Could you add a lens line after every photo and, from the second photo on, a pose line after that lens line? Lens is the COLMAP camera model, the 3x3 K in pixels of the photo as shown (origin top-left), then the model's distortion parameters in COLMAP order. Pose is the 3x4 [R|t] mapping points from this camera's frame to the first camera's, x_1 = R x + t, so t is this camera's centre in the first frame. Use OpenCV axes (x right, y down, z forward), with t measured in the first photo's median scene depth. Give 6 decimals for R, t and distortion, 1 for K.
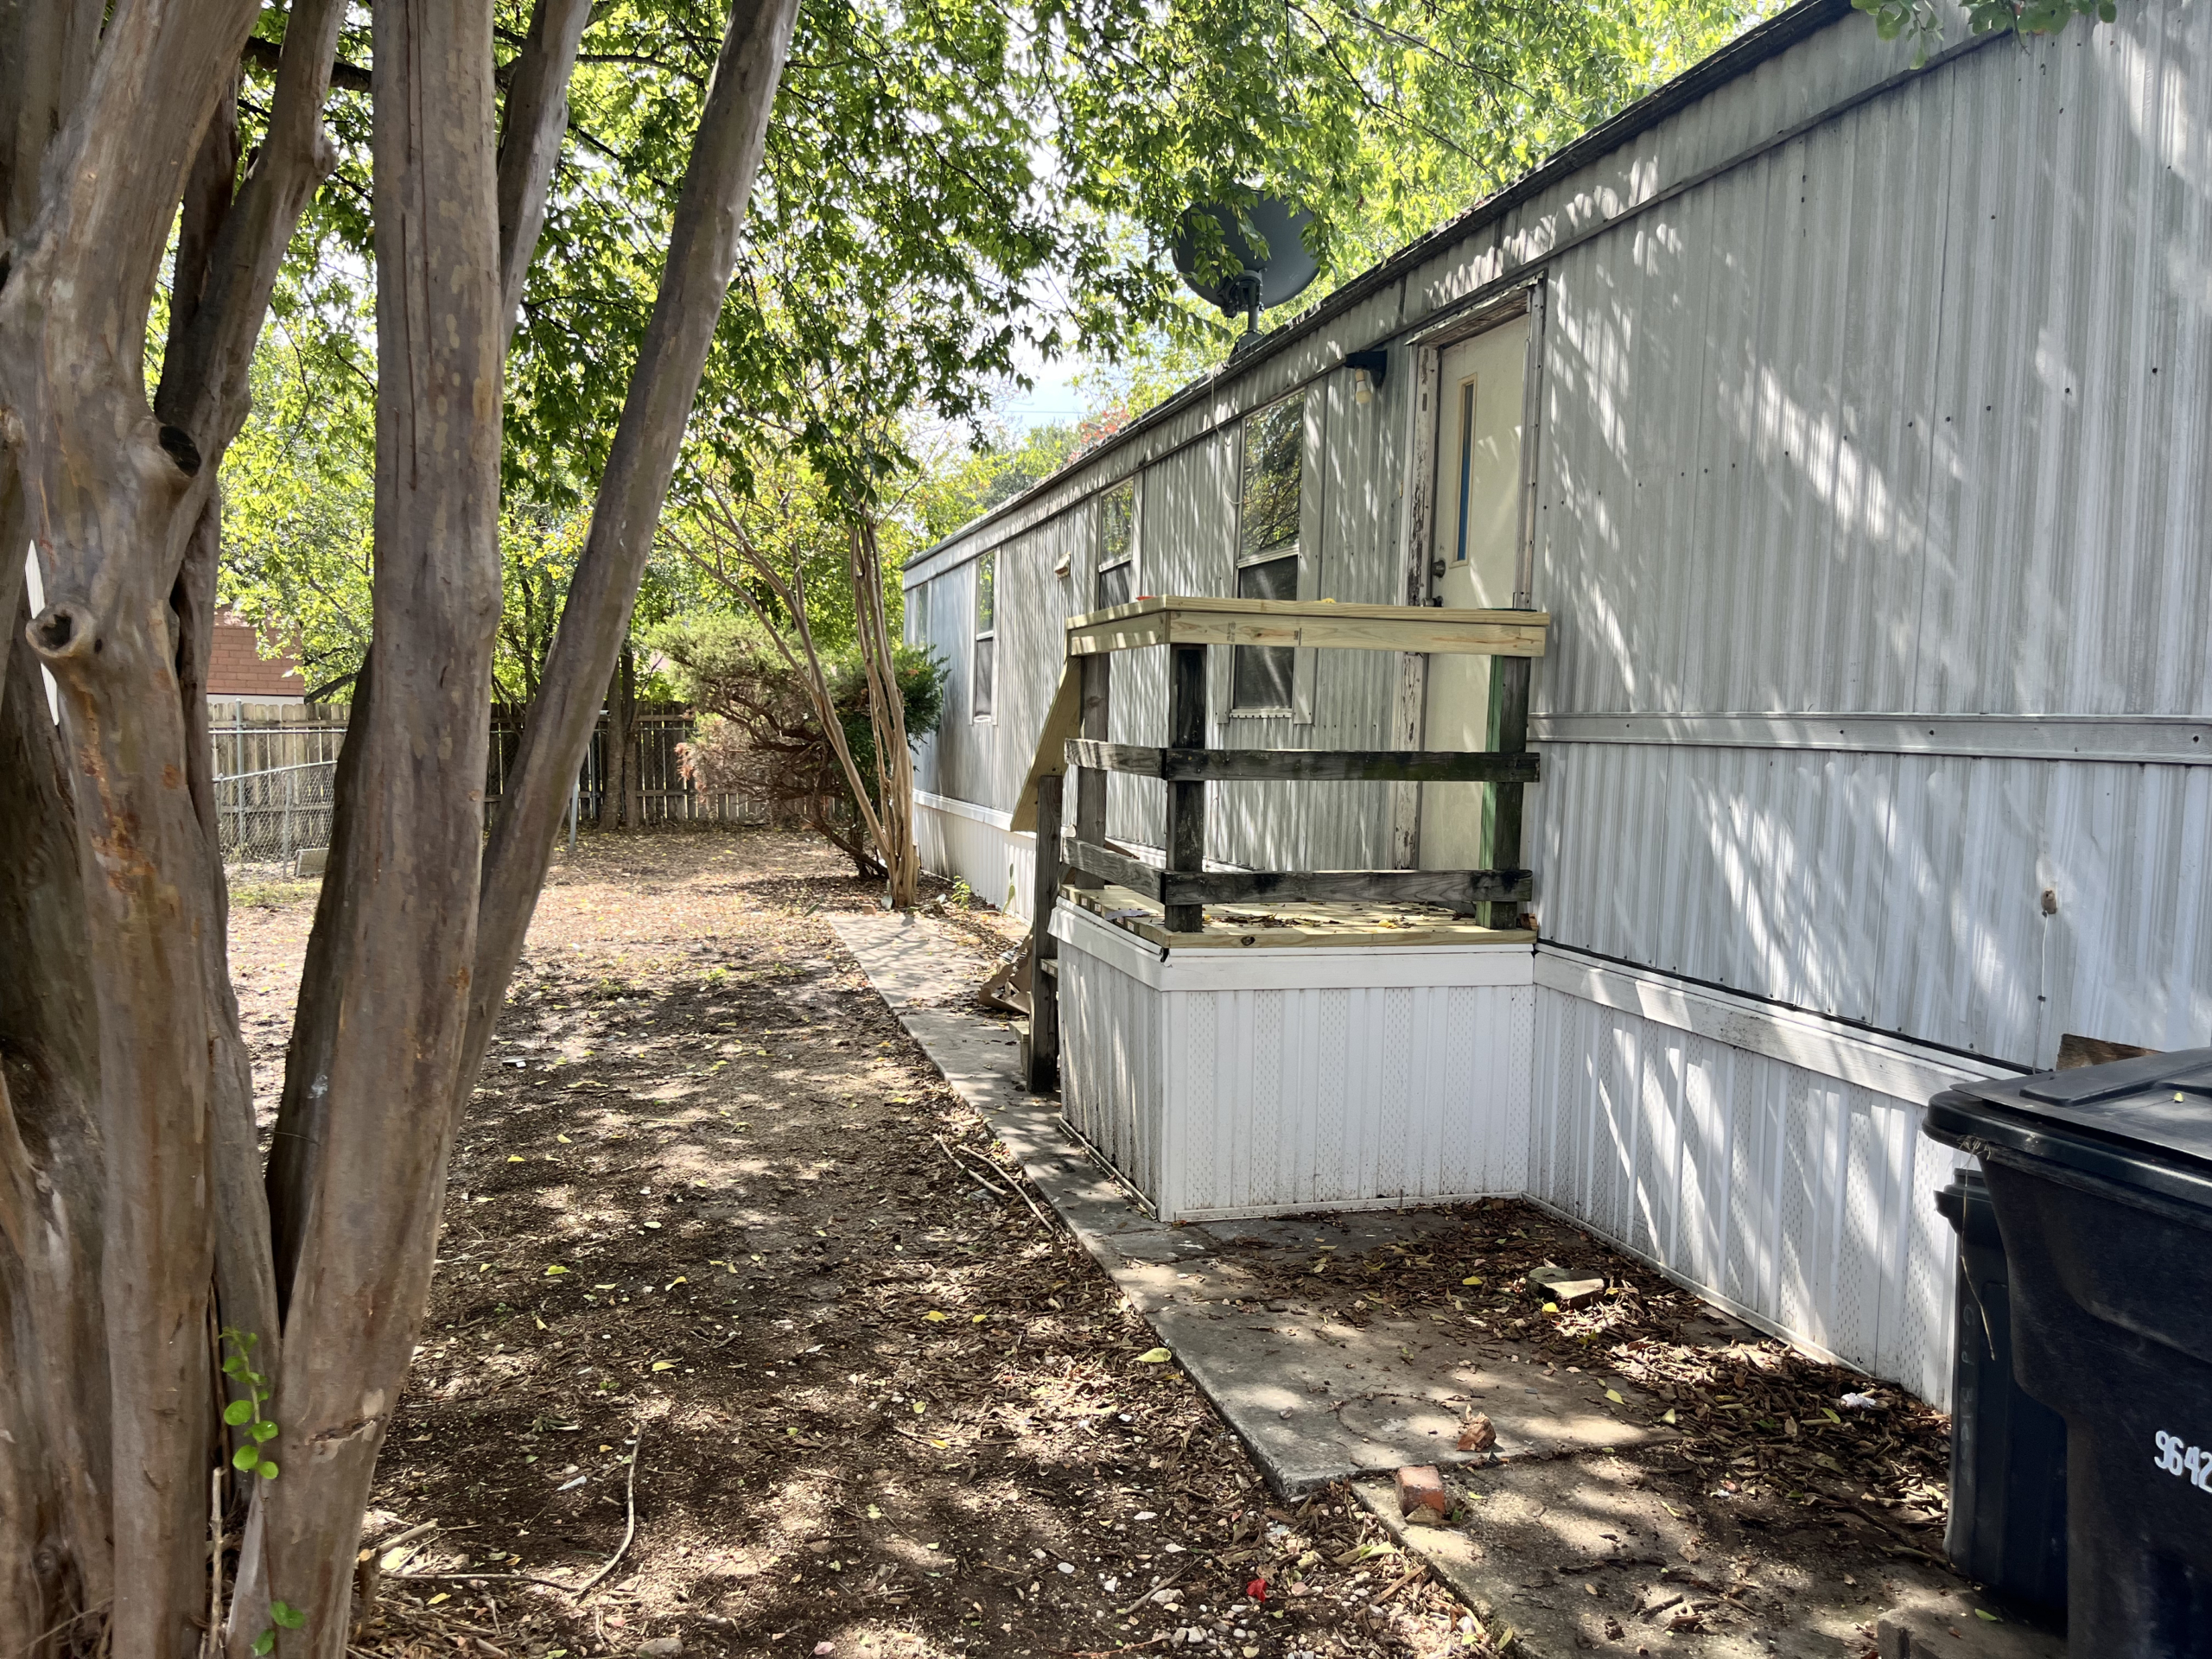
lens RADIAL K [[1628.8, 0, 1009.6], [0, 1628.8, 837.4], [0, 0, 1]] dist [0.009129, 0.002457]
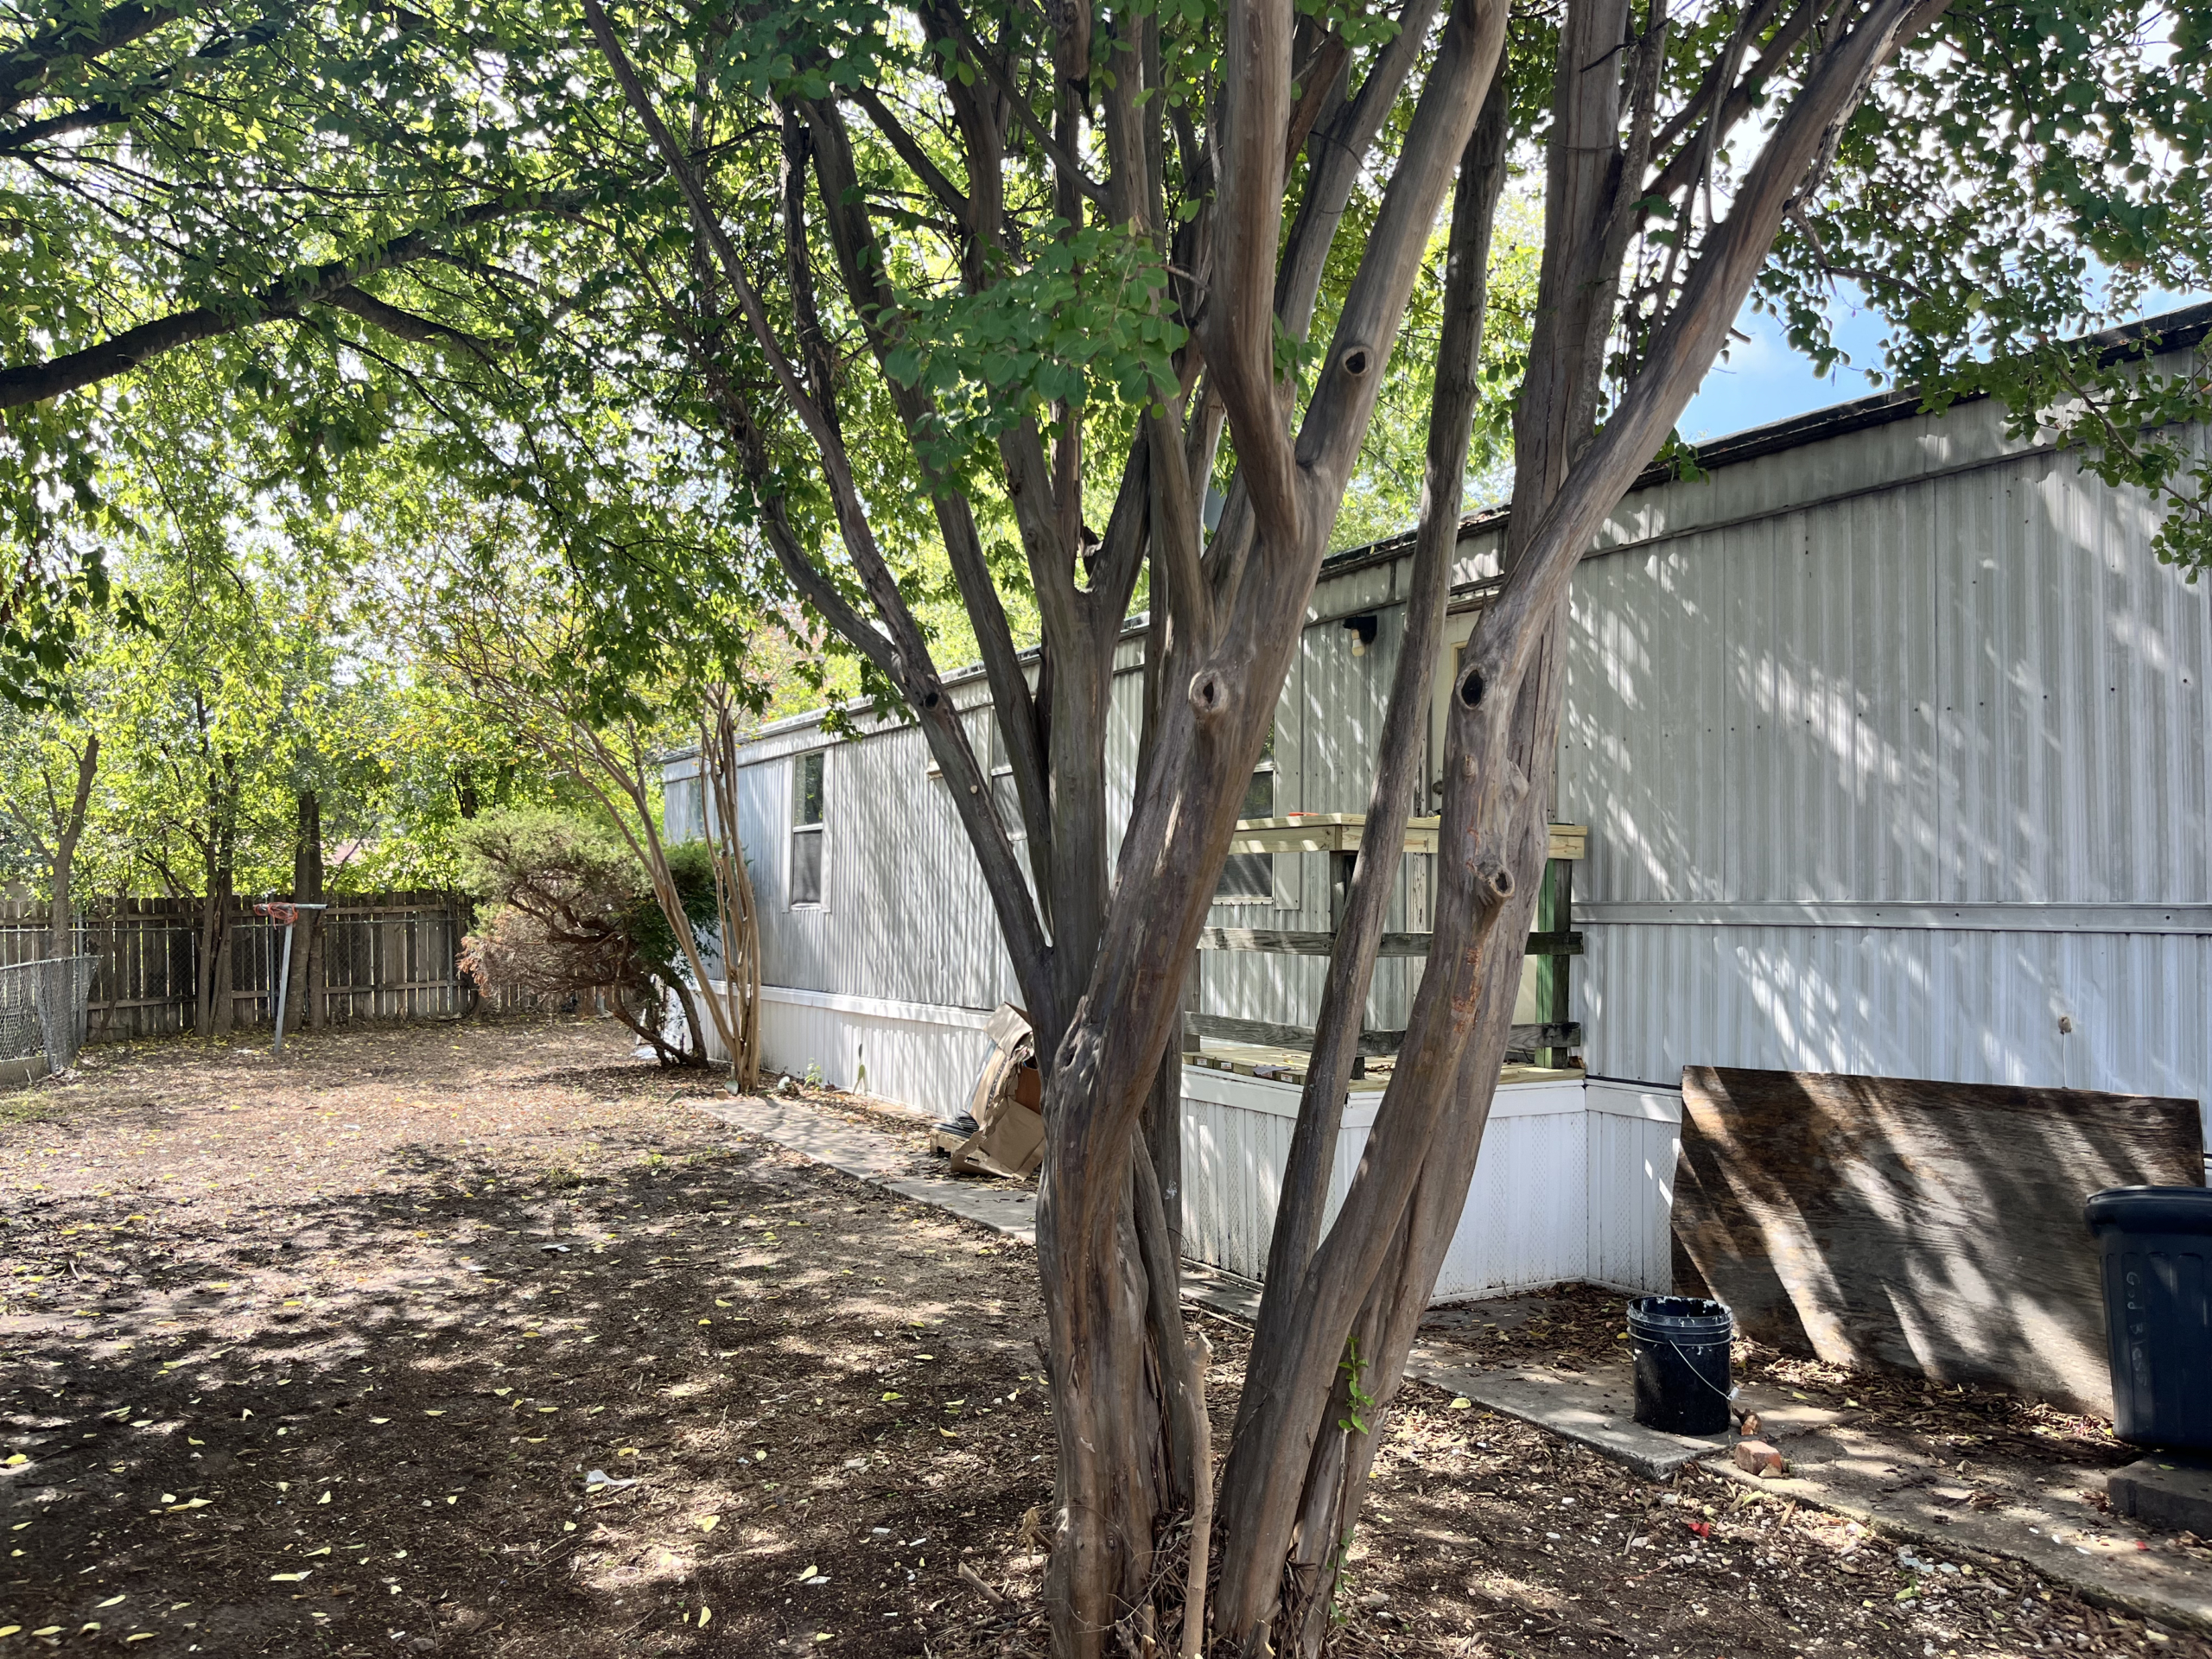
lens RADIAL K [[1628.8, 0, 1009.6], [0, 1628.8, 837.4], [0, 0, 1]] dist [0.009129, 0.002457]
pose [[0.970353, -0.005362, 0.241633, -0.442185], [0.032249, 0.993687, -0.107456, -0.001288], [-0.239531, 0.112063, 0.964400, -0.167589]]
